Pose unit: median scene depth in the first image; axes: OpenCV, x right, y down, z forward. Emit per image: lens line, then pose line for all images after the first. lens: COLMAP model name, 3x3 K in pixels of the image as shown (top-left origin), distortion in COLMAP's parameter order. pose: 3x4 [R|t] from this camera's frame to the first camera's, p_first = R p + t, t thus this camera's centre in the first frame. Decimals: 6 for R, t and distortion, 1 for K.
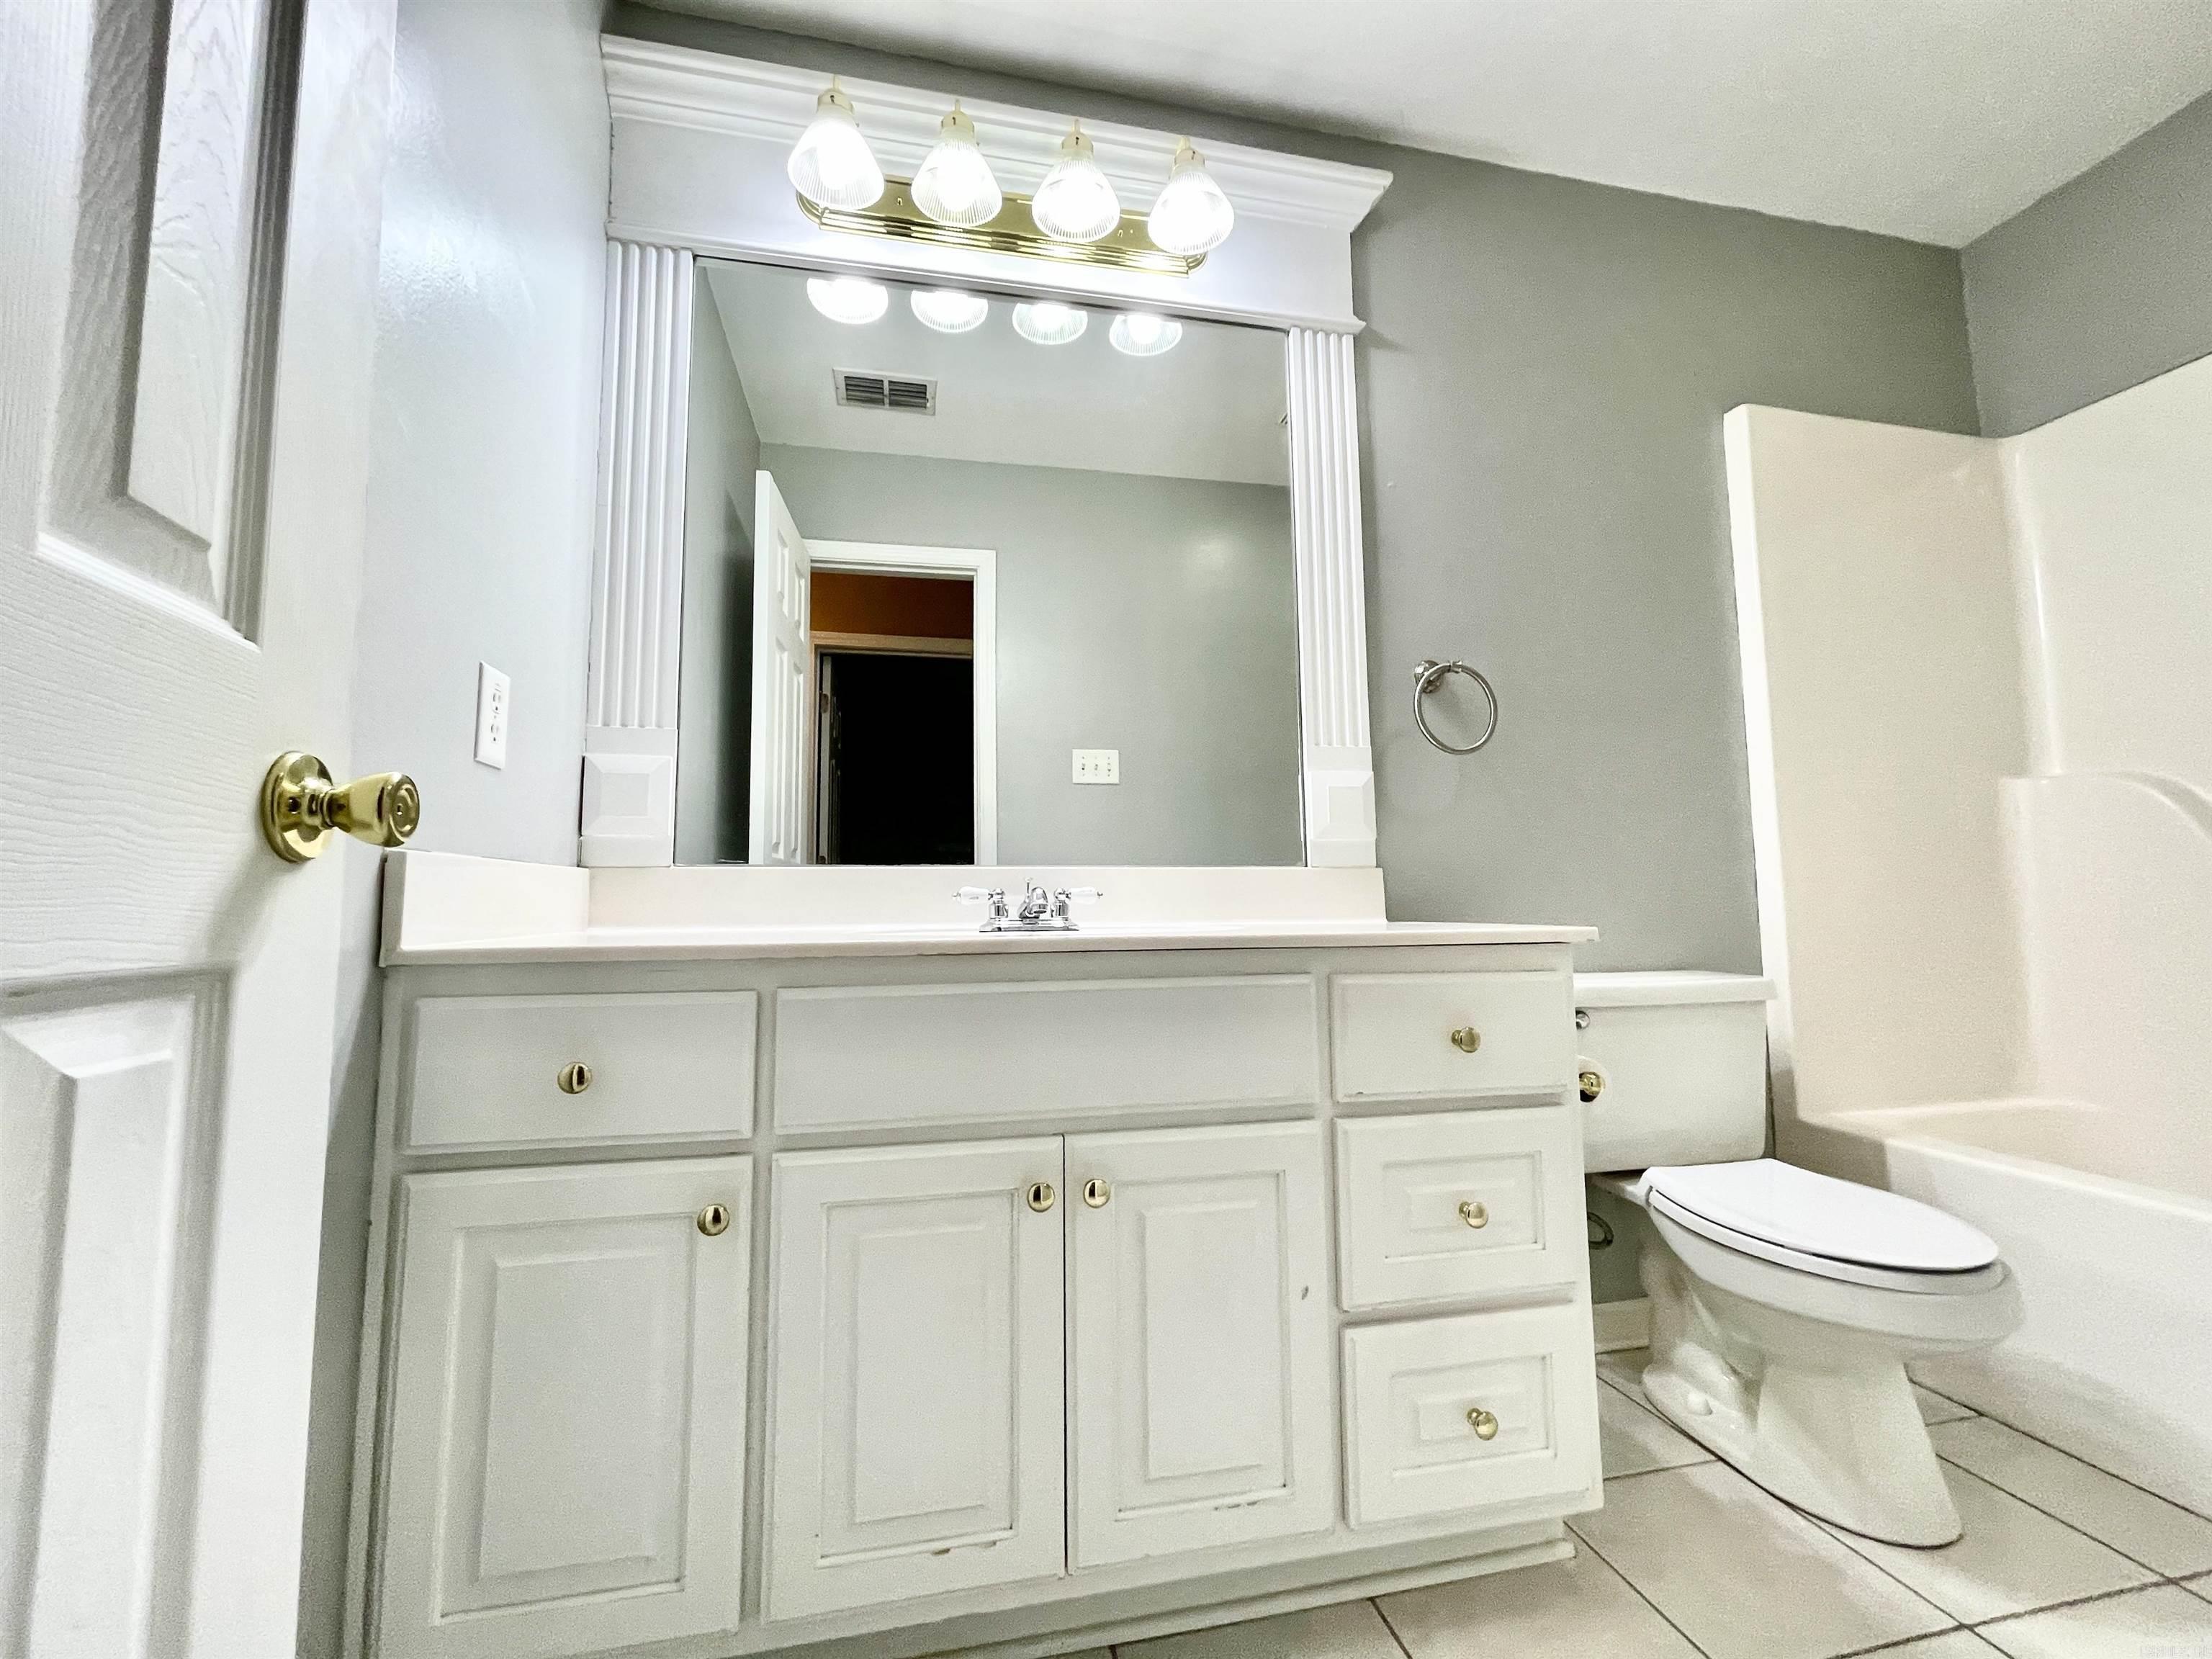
lens RADIAL K [[892.8, 0, 1096.7], [0, 892.8, 830.6], [0, 0, 1]] dist [-0.000472, 0.000696]
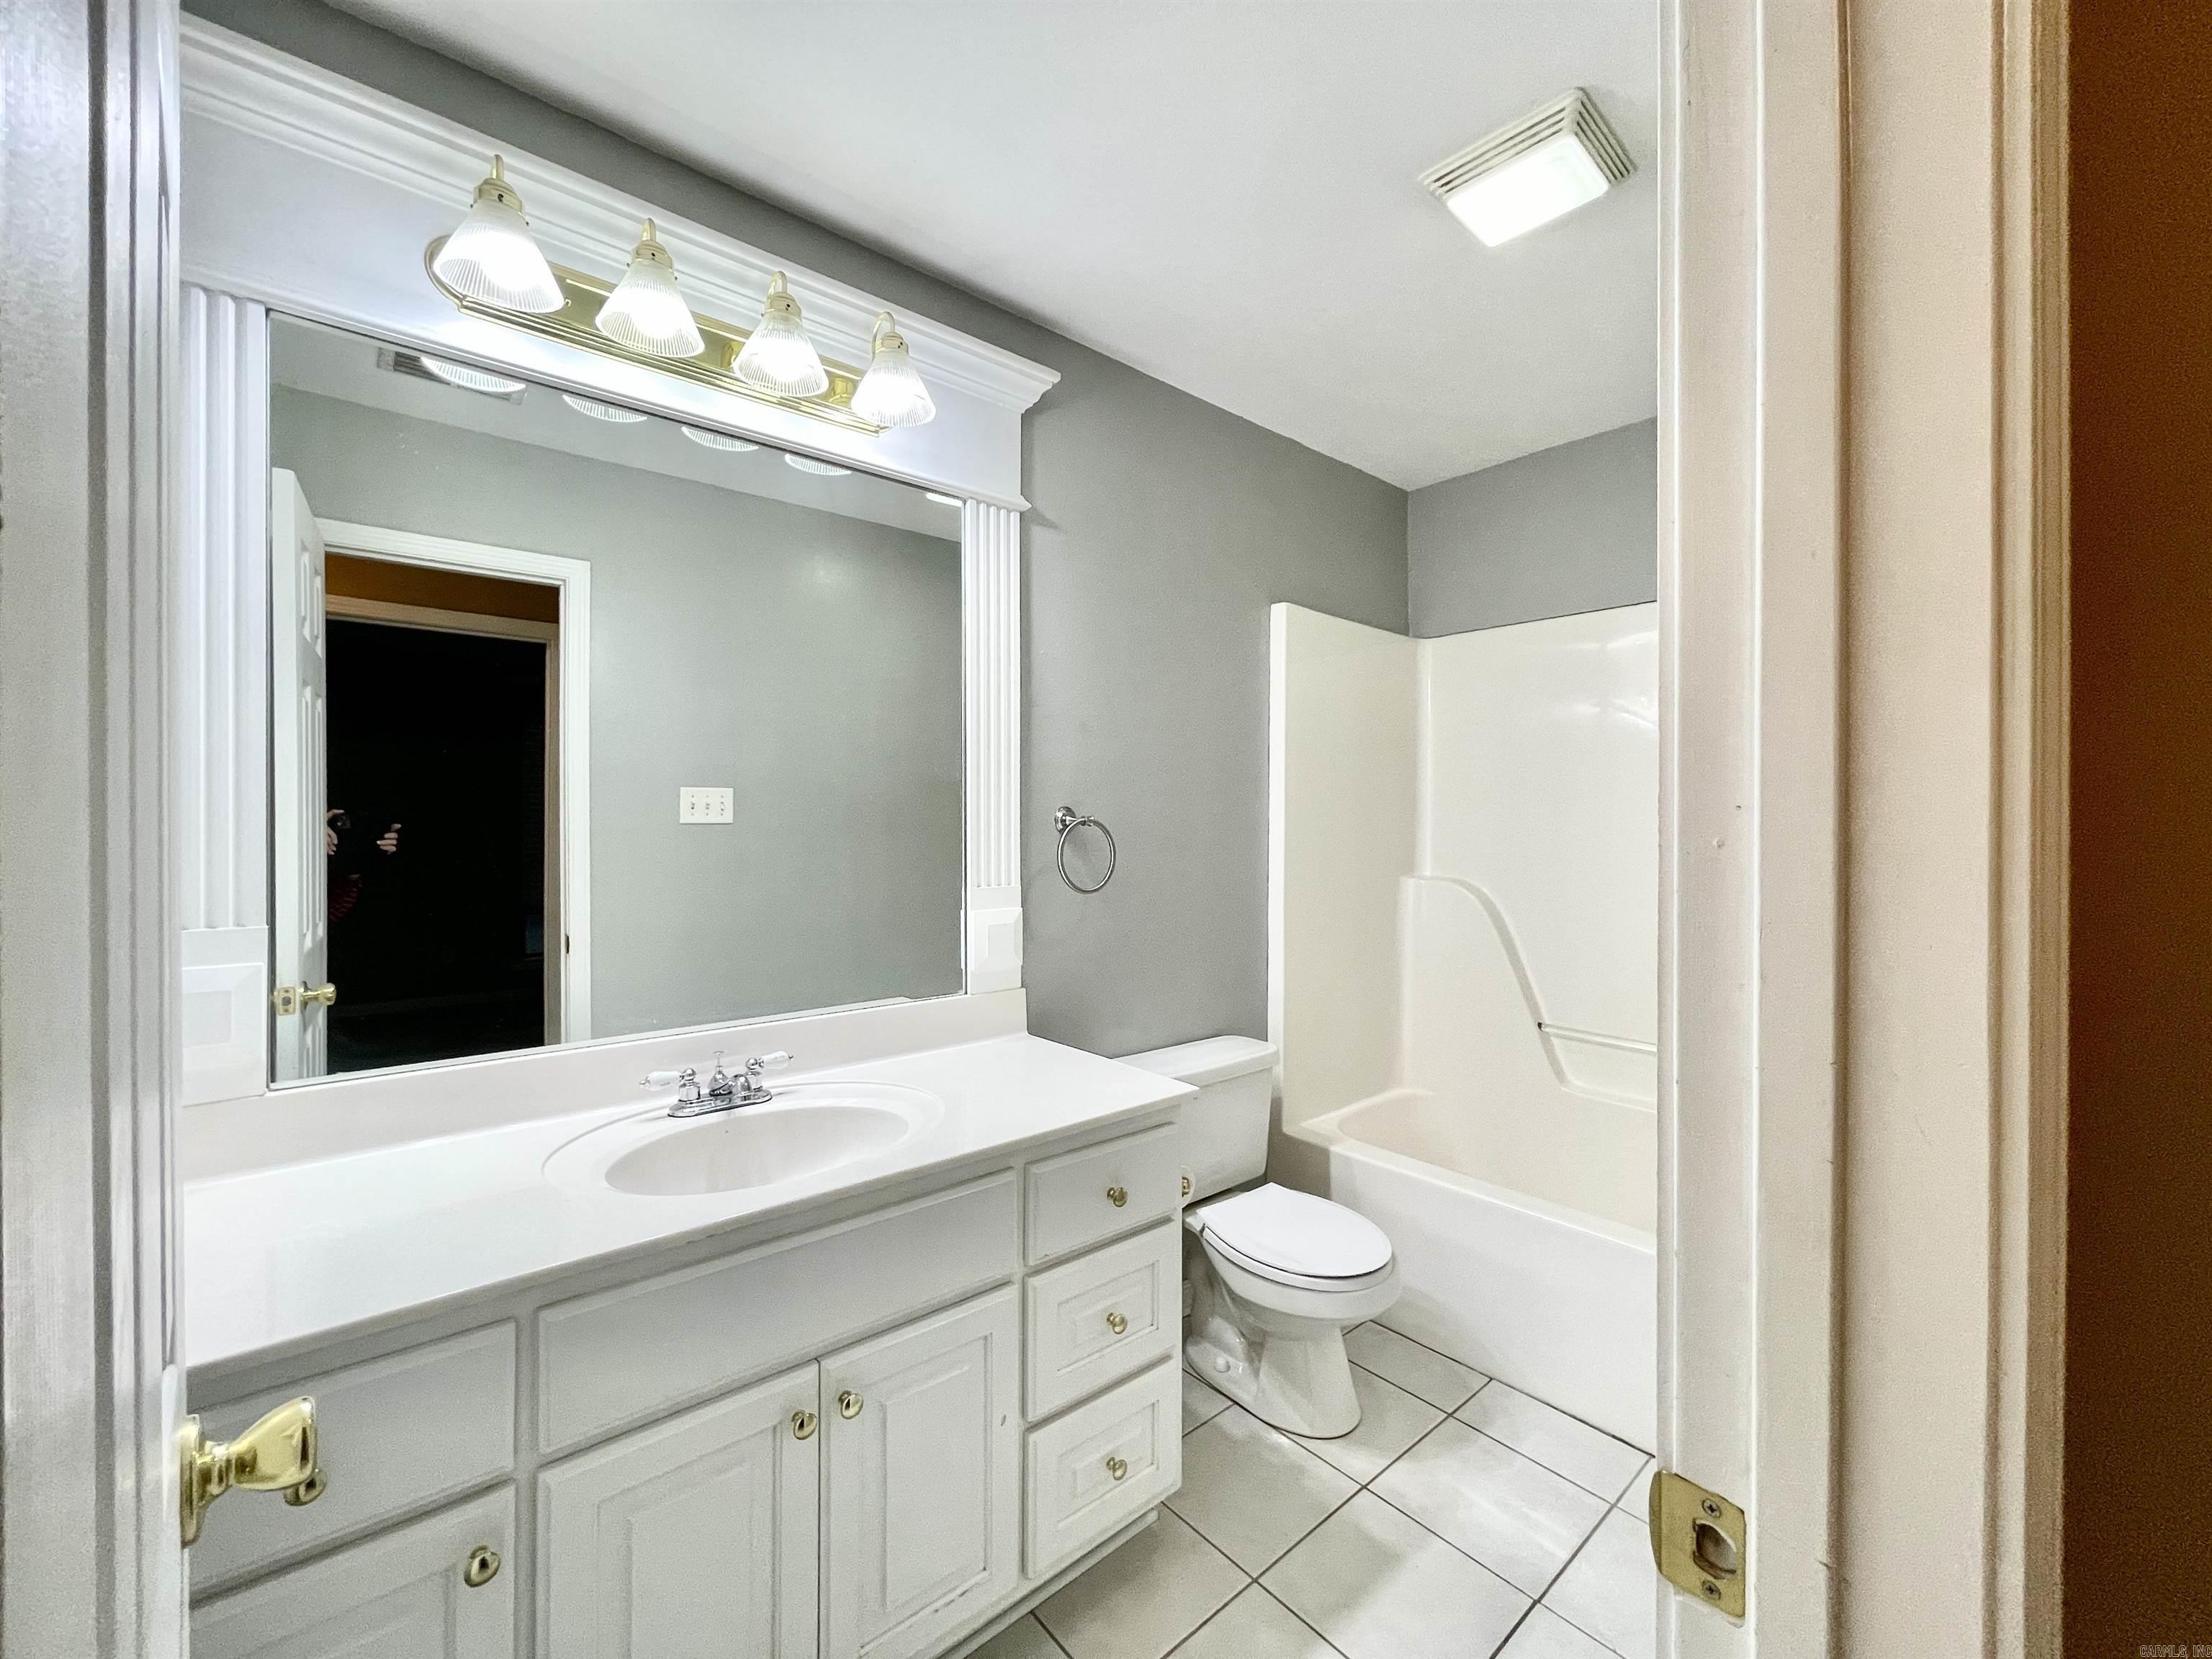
lens RADIAL K [[894.0, 0, 1106.0], [0, 894.0, 829.5], [0, 0, 1]] dist [-0.016415, 0.010767]
pose [[0.876979, 0.012750, 0.480359, -0.160590], [-0.053880, 0.995953, 0.071932, -0.261896], [-0.477498, -0.088964, 0.874117, -0.069464]]
